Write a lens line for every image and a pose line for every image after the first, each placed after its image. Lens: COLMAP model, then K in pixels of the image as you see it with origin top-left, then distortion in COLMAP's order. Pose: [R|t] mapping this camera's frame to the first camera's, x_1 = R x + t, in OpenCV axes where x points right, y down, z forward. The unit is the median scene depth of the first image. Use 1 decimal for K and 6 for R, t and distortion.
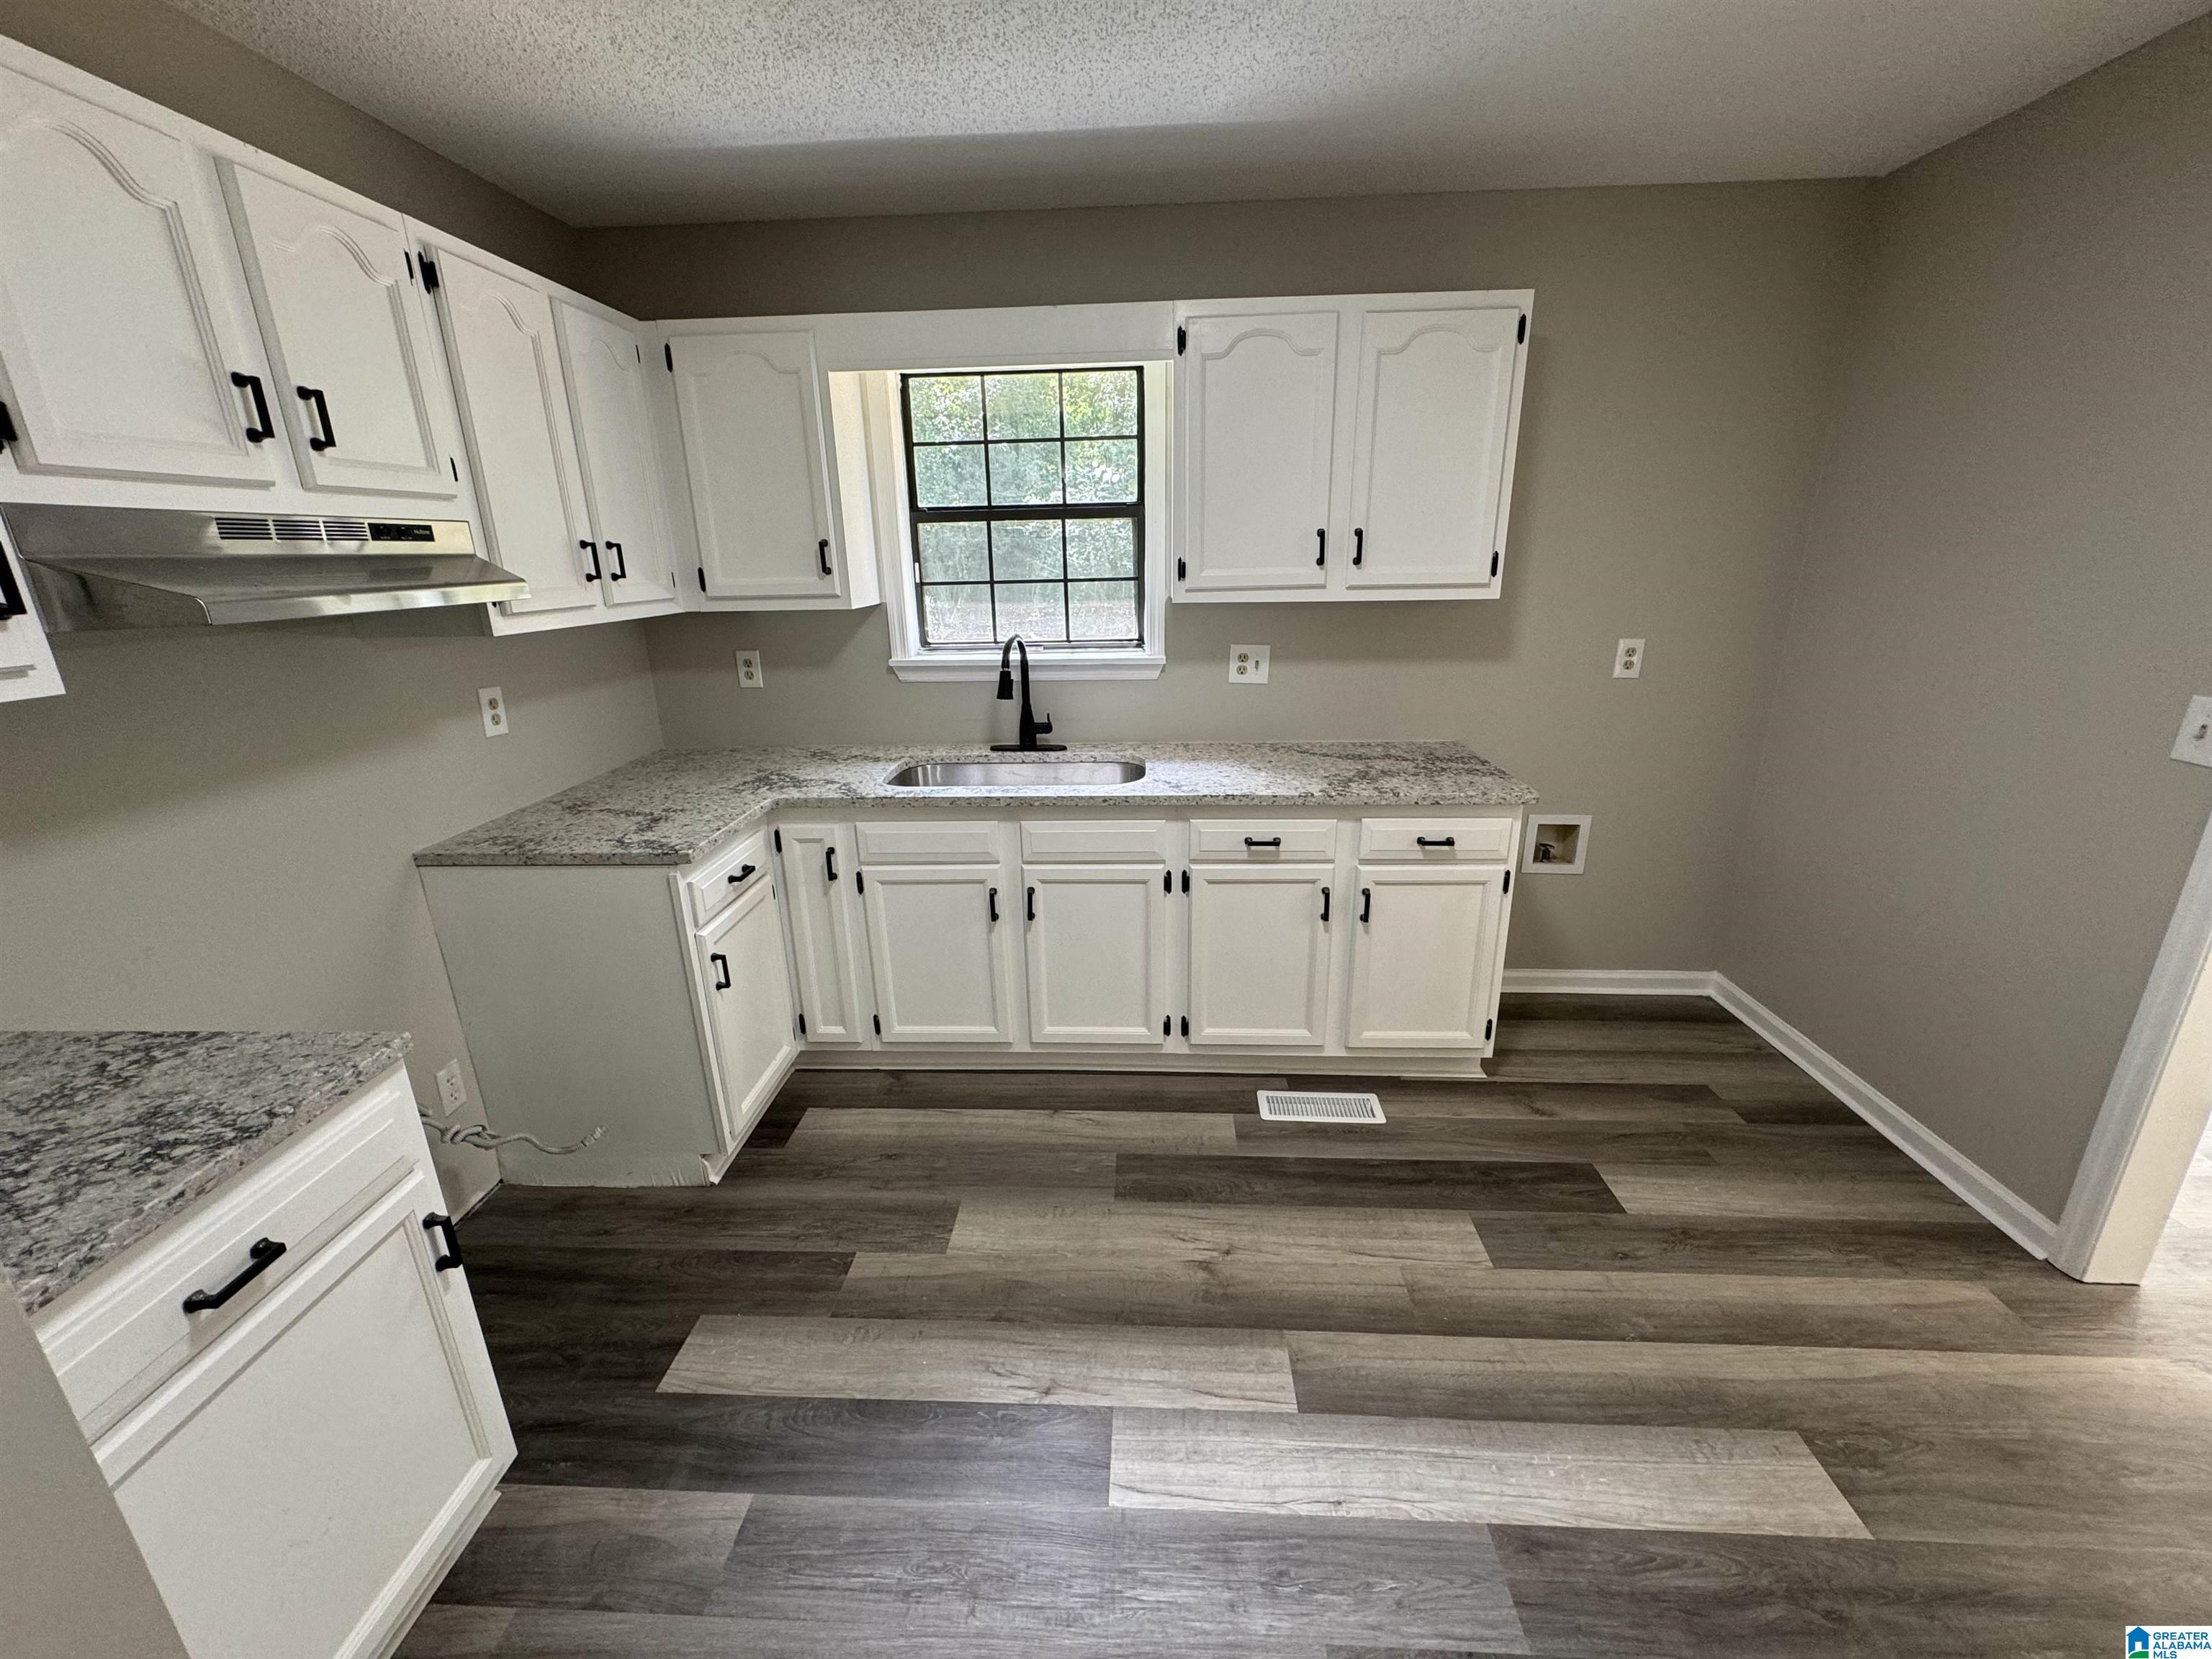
lens RADIAL K [[886.5, 0, 1101.1], [0, 886.5, 825.5], [0, 0, 1]] dist [-0.000822, -0.000132]
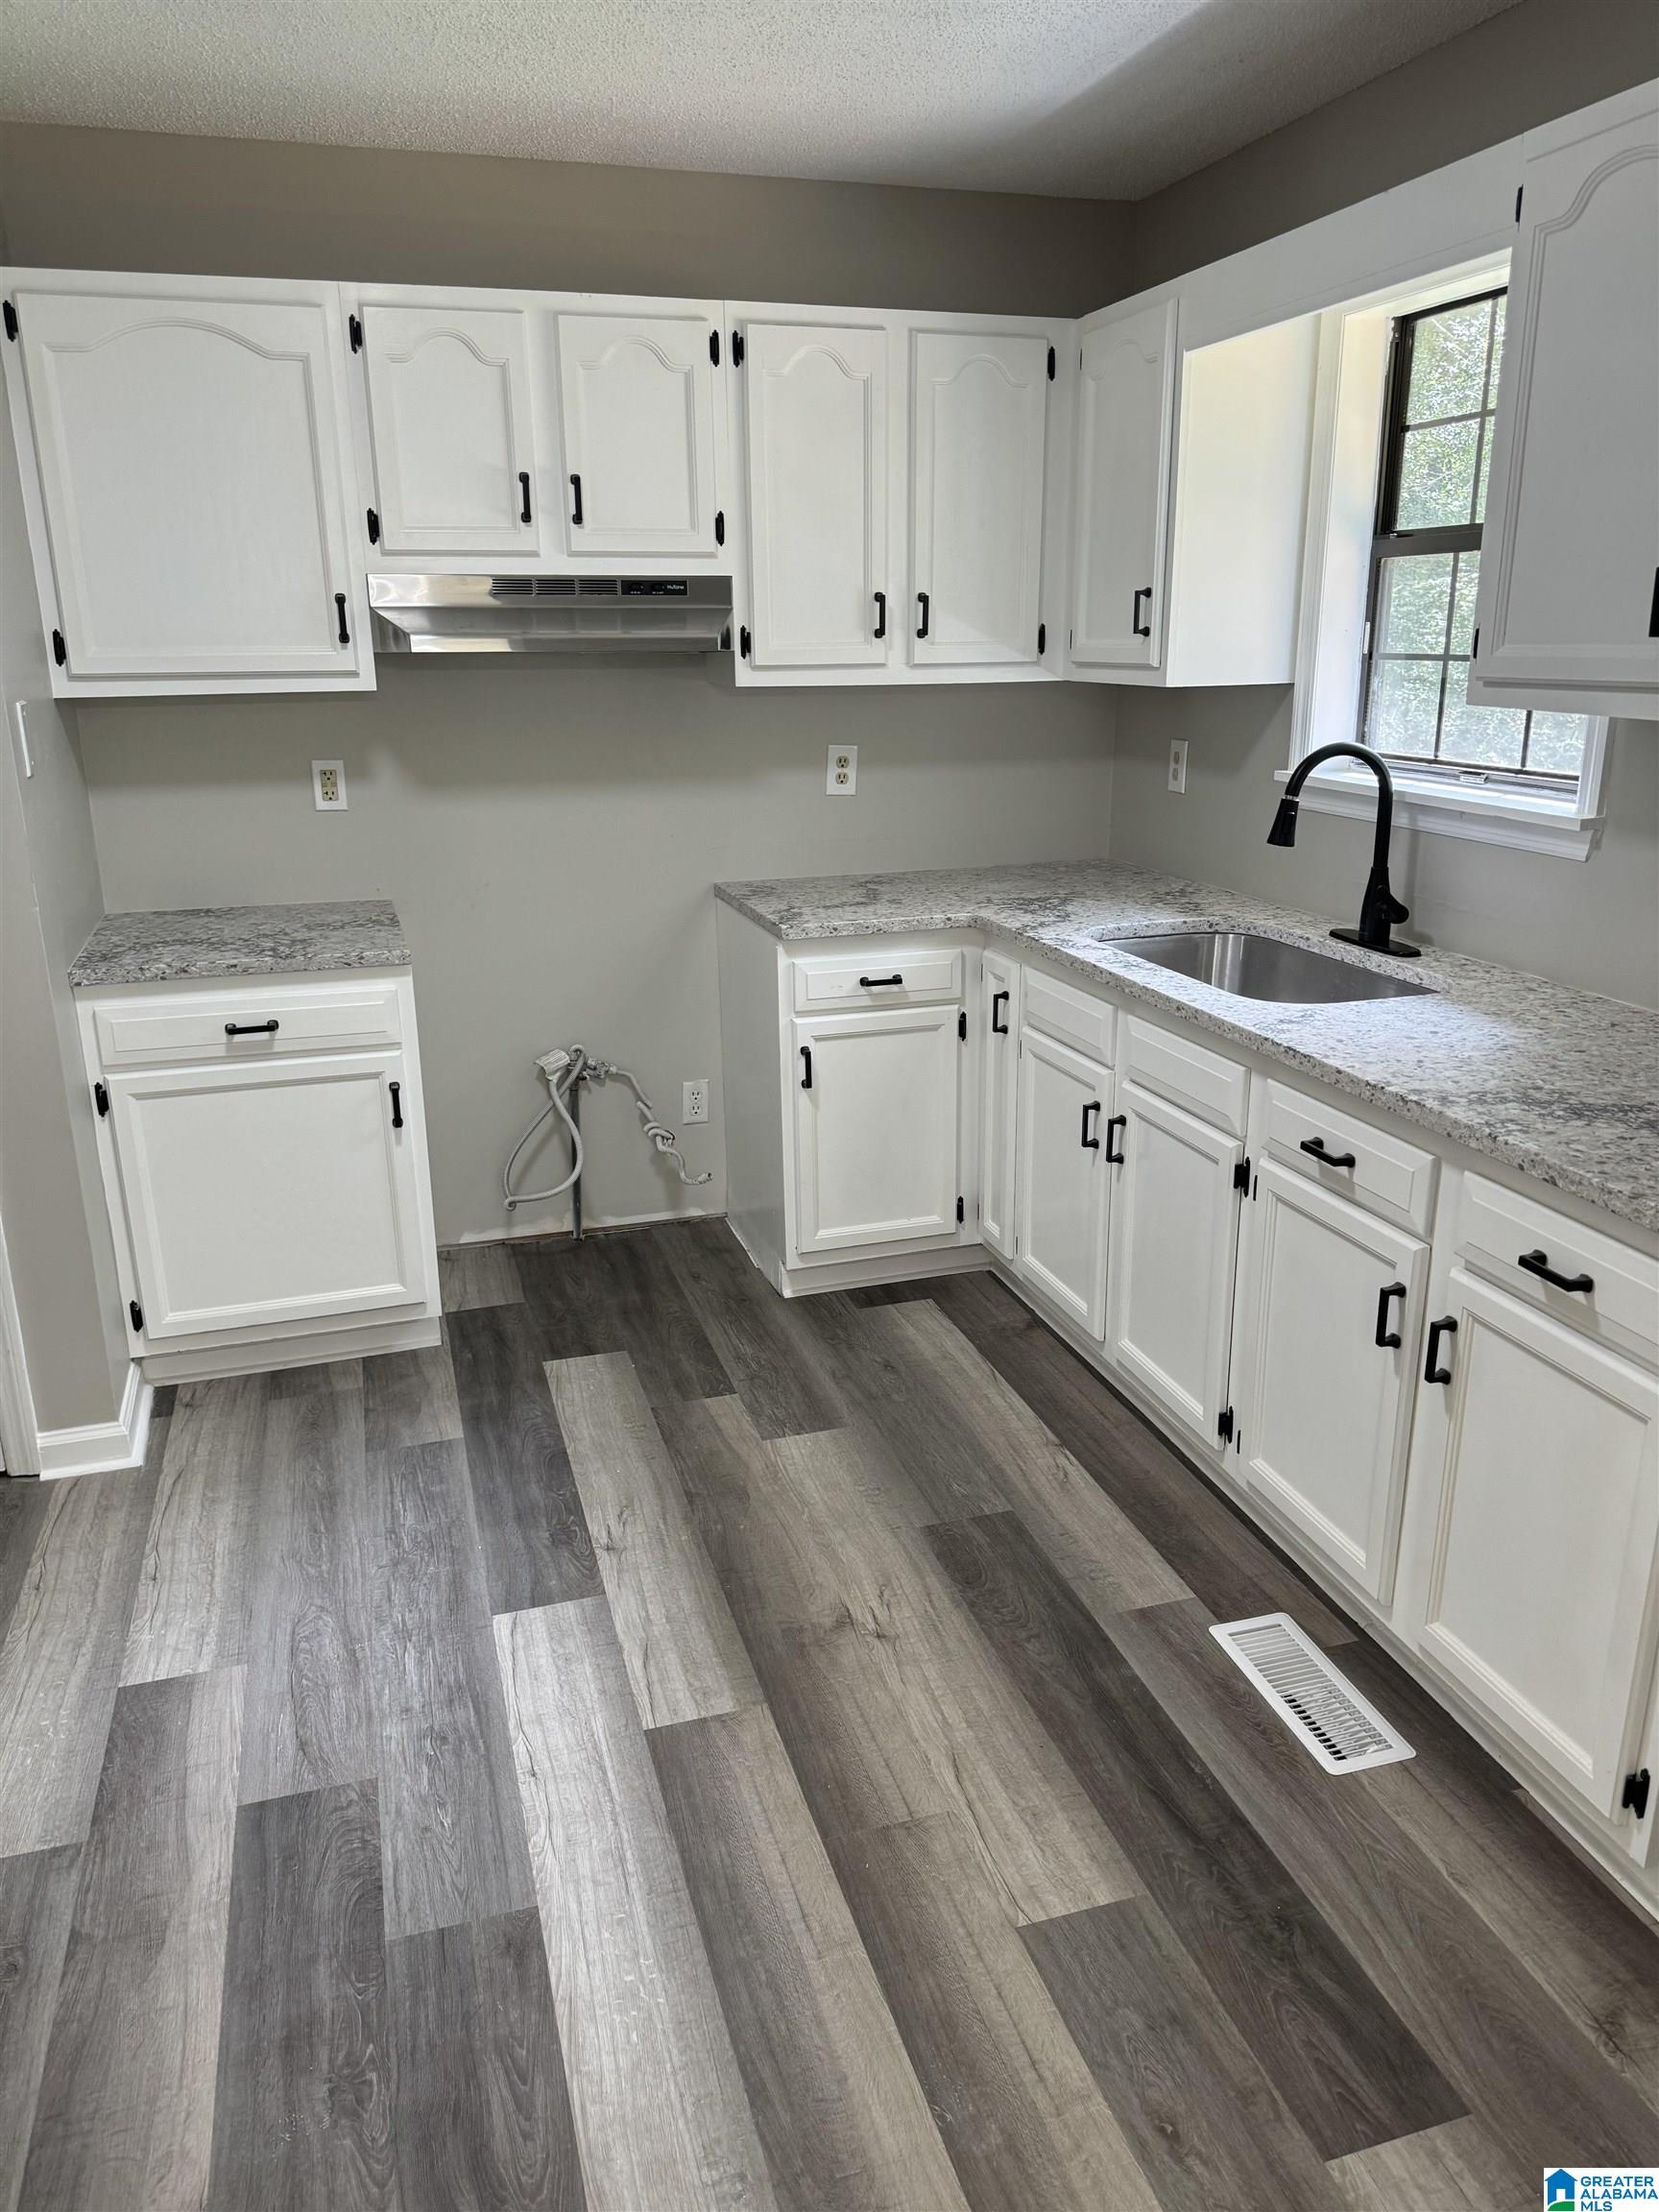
lens RADIAL K [[1553.4, 0, 841.0], [0, 1553.4, 1111.5], [0, 0, 1]] dist [0.062403, -0.084443]
pose [[0.349057, 0.294756, -0.889538, 0.963641], [-0.277988, 0.939086, 0.202091, -0.120573], [0.894920, 0.176740, 0.409733, 0.358673]]
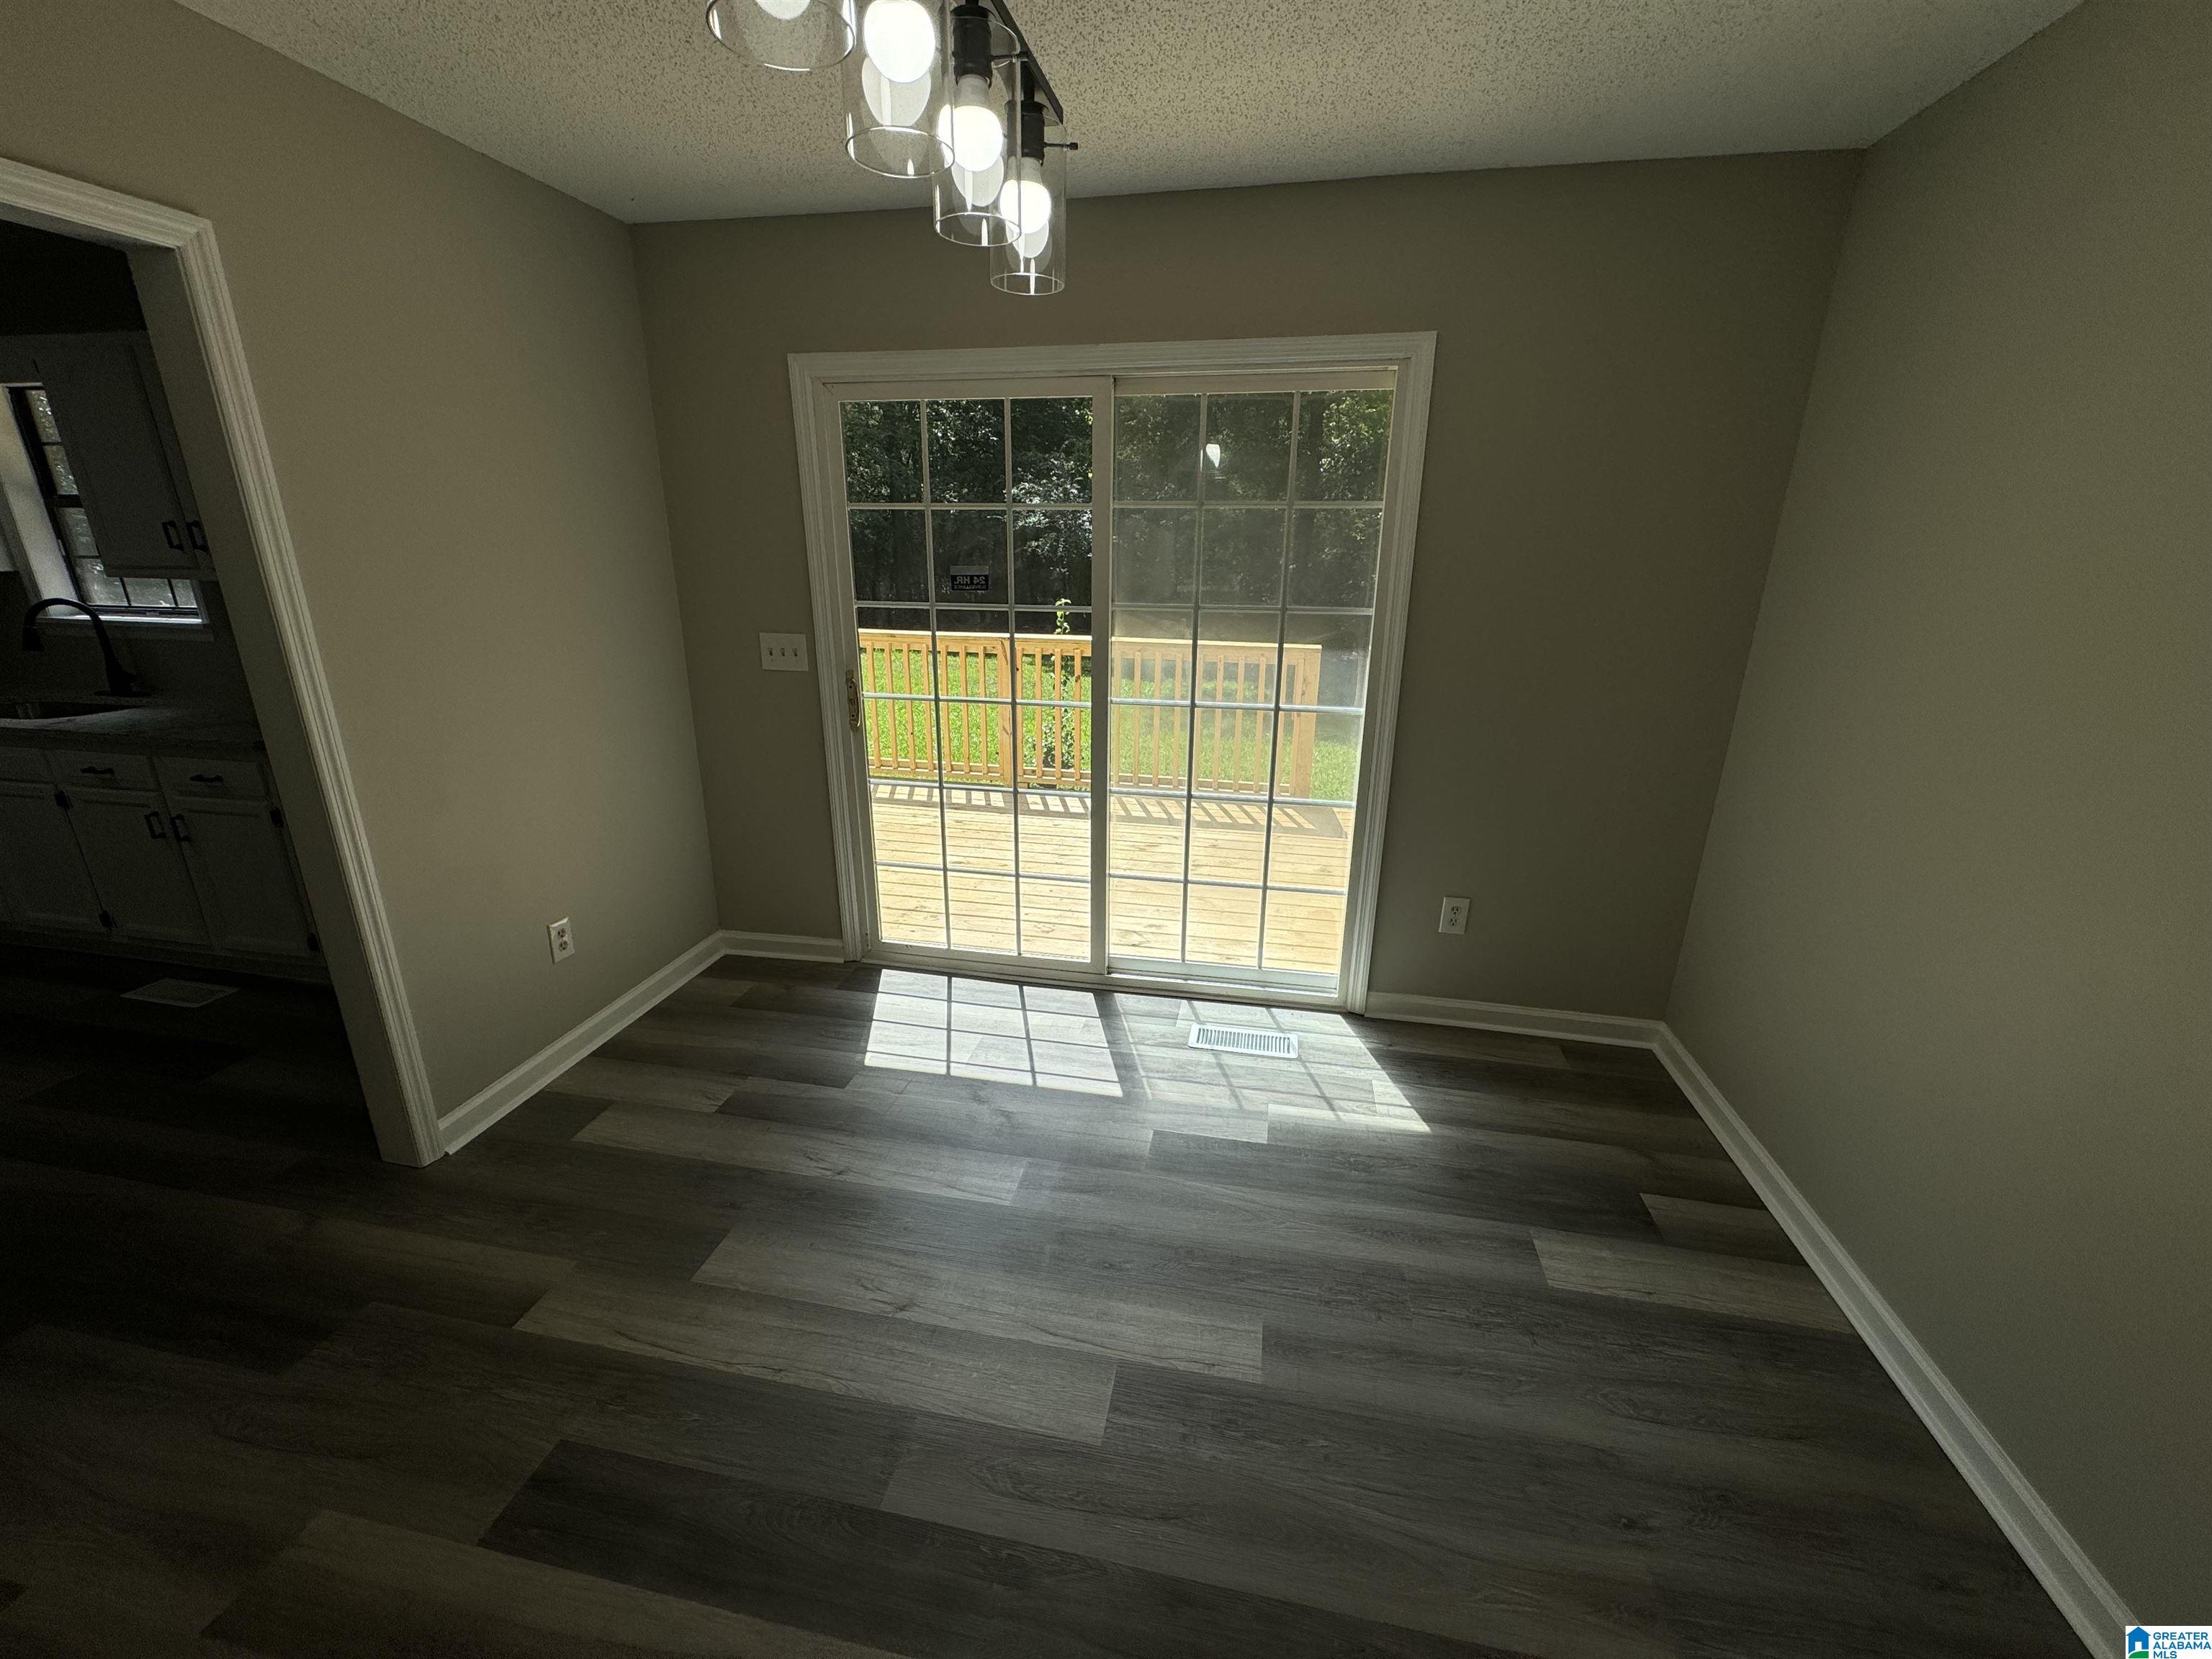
lens RADIAL K [[886.5, 0, 1101.3], [0, 886.5, 827.0], [0, 0, 1]] dist [-0.000822, -0.000132]
pose [[0.990031, 0.071754, -0.121201, 1.826699], [-0.070393, 0.997399, 0.015475, -0.022386], [0.121996, -0.006789, 0.992507, -0.068536]]
